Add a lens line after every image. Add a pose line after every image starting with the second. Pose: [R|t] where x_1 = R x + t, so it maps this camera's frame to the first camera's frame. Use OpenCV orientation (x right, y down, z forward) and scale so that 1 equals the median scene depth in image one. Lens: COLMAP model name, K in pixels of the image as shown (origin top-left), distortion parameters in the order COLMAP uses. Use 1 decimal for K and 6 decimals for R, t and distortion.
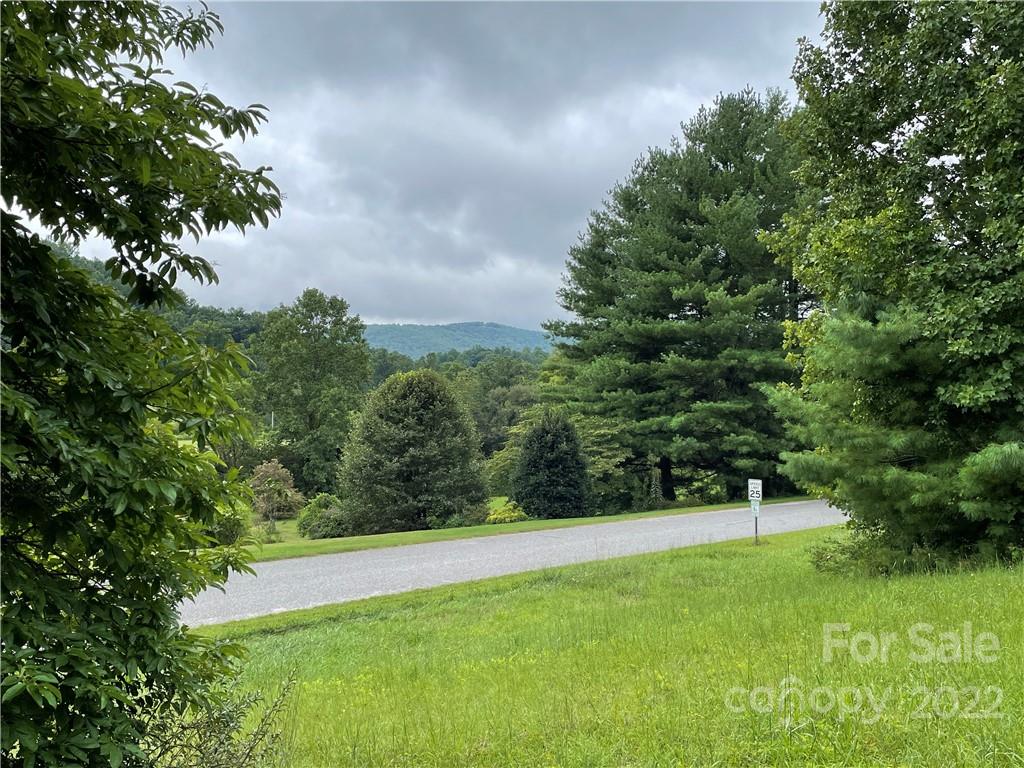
lens RADIAL K [[948.8, 0, 516.9], [0, 948.8, 386.5], [0, 0, 1]] dist [0.037636, 0.000000]
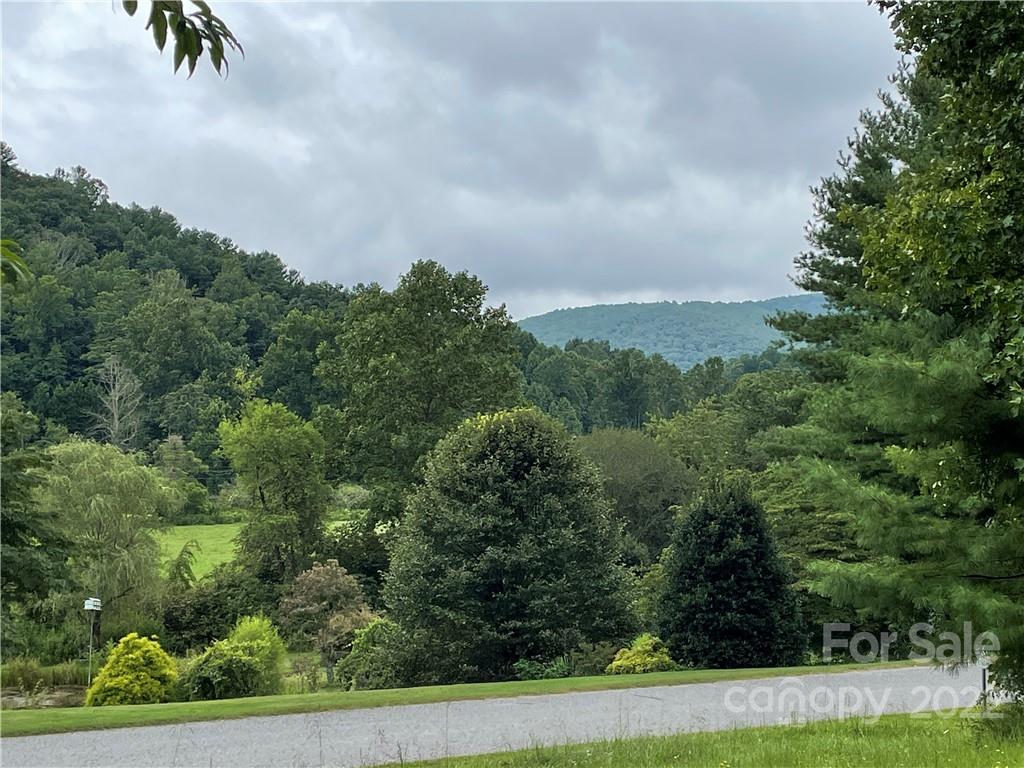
lens RADIAL K [[1787.1, 0, 509.3], [0, 1787.1, 370.8], [0, 0, 1]] dist [0.085069, 0.000000]
pose [[0.977280, -0.021328, -0.210879, 0.137380], [0.015614, 0.999465, -0.028723, -0.011384], [0.211378, 0.024778, 0.977090, -0.089936]]
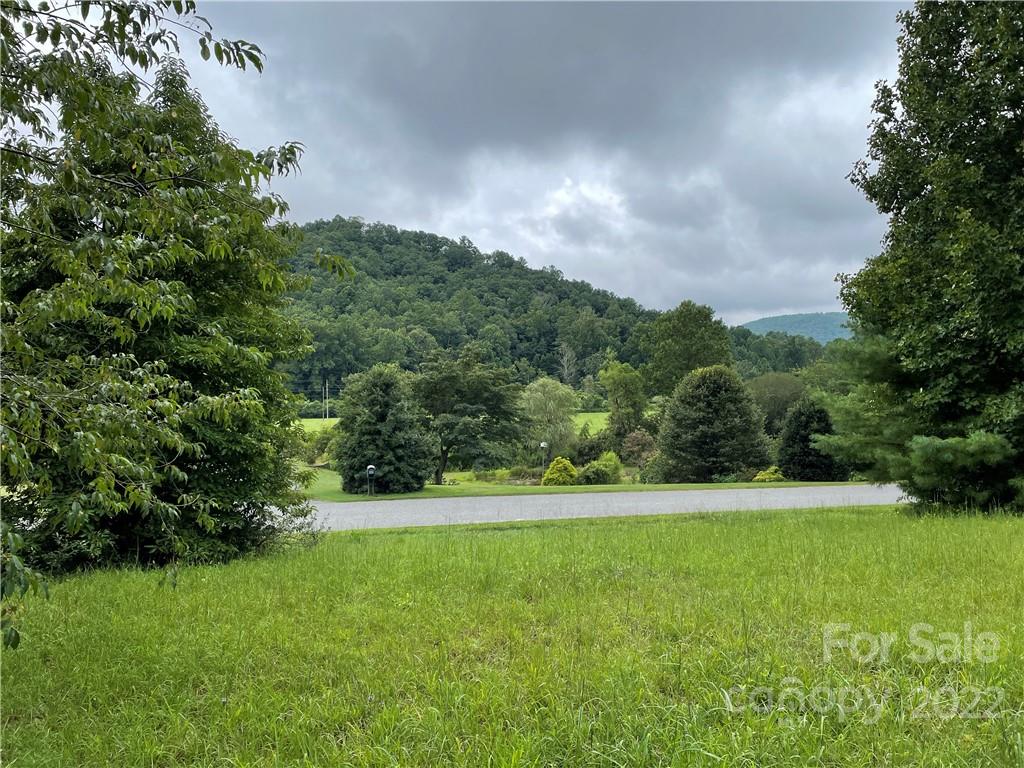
lens RADIAL K [[753.9, 0, 507.8], [0, 753.9, 375.7], [0, 0, 1]] dist [0.087507, -0.104077]
pose [[0.871984, -0.016971, -0.489240, 0.181560], [0.021067, 0.999774, 0.002868, -0.014653], [0.489081, -0.012808, 0.872144, -0.092496]]
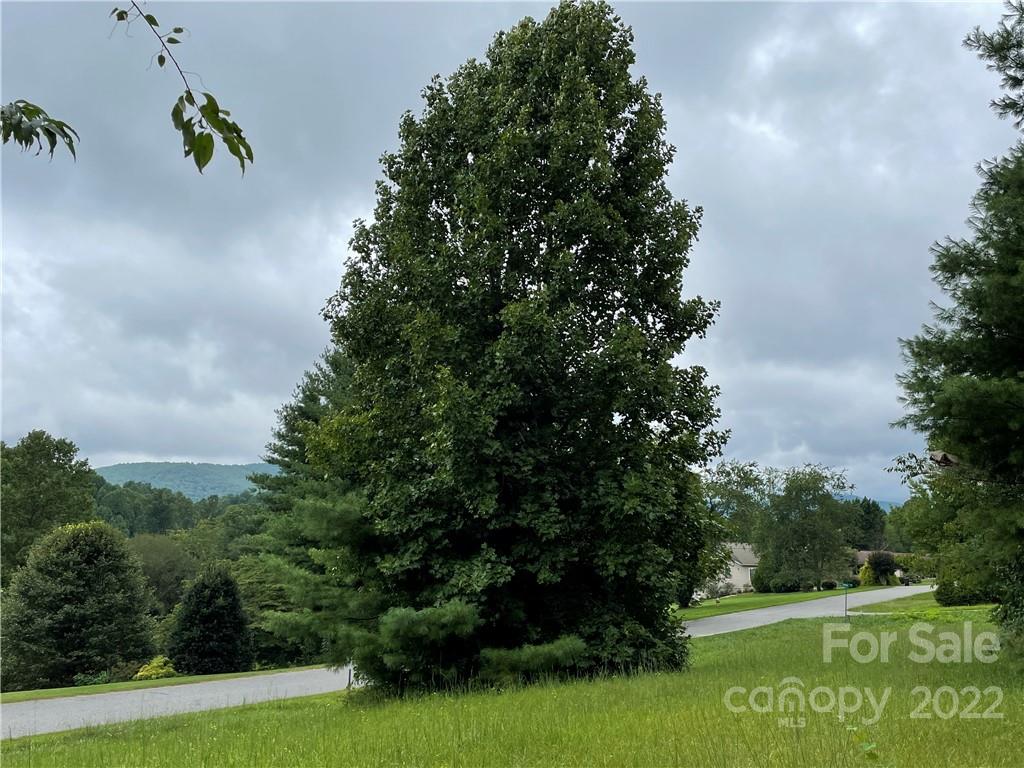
lens RADIAL K [[948.8, 0, 505.5], [0, 948.8, 371.3], [0, 0, 1]] dist [0.037636, 0.000000]
pose [[0.980245, 0.048760, 0.191683, 0.134381], [-0.015907, 0.985432, -0.169324, -0.011753], [-0.197147, 0.162930, 0.966740, -0.098556]]
